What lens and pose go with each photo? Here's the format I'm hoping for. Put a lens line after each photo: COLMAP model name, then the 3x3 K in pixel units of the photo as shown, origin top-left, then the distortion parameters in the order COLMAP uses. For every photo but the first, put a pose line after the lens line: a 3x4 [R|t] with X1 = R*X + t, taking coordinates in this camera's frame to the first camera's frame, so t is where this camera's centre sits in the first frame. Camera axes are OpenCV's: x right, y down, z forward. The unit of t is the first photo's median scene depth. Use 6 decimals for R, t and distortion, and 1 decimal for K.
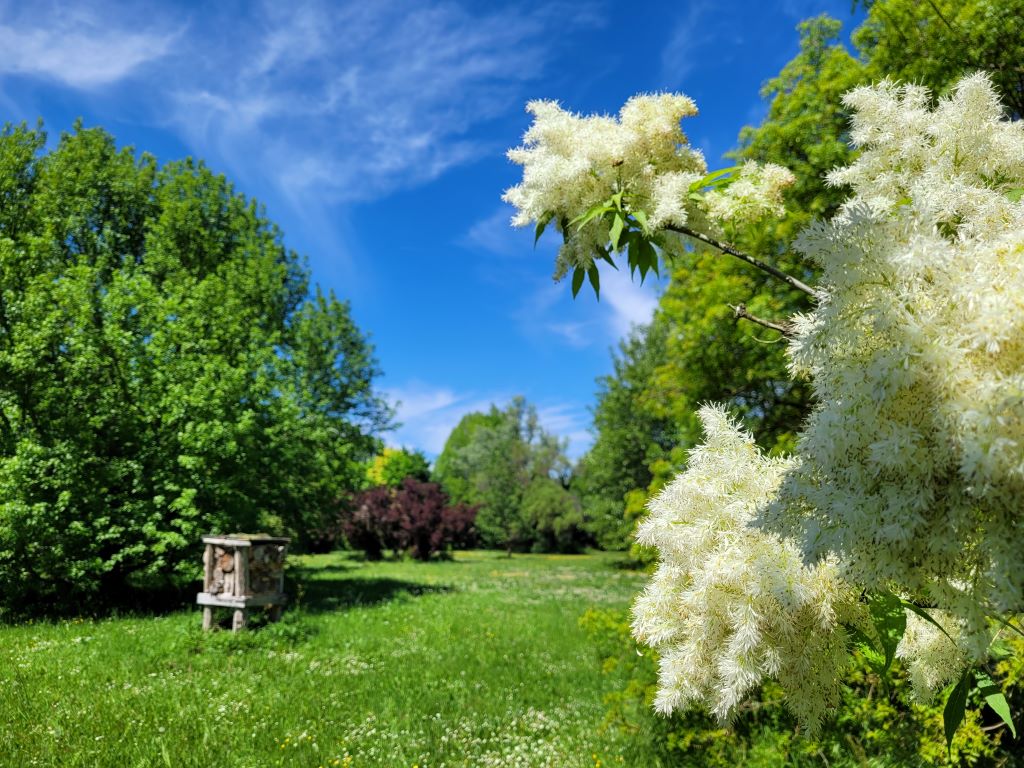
lens RADIAL K [[704.1, 0, 514.4], [0, 704.1, 411.1], [0, 0, 1]] dist [-0.006170, -0.003826]
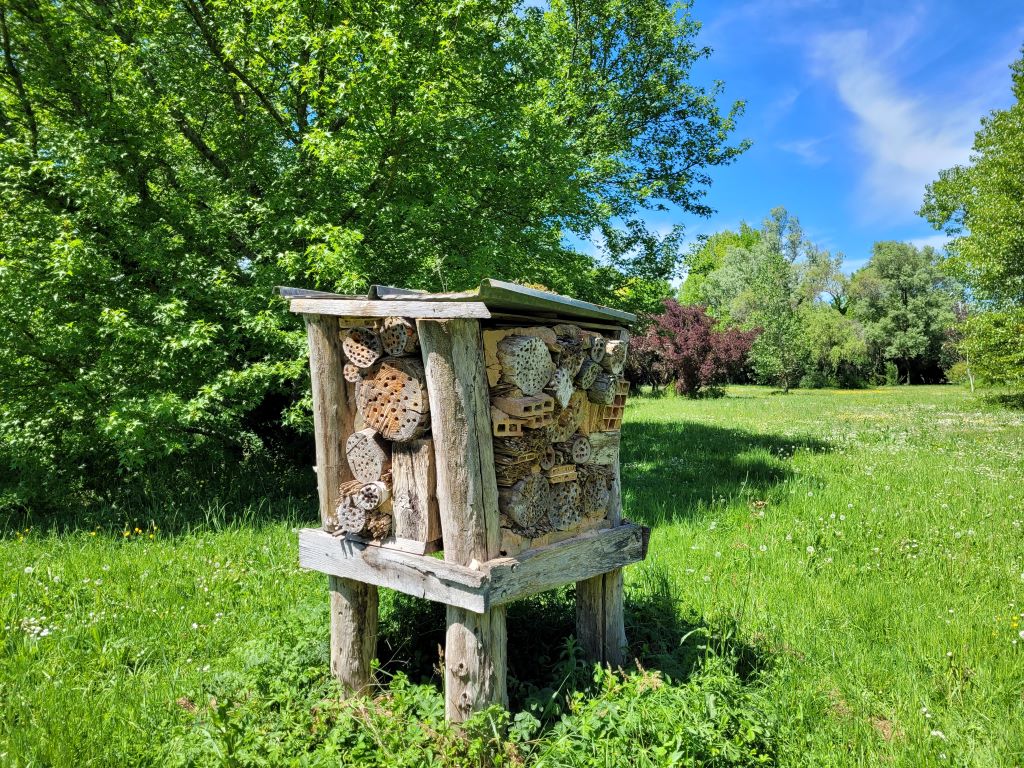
lens RADIAL K [[704.1, 0, 514.4], [0, 704.1, 411.1], [0, 0, 1]] dist [-0.006170, -0.003826]
pose [[0.947271, 0.003574, -0.320414, -0.244074], [0.069222, 0.974045, 0.215512, 0.139429], [0.312868, -0.226328, 0.922437, 0.650867]]
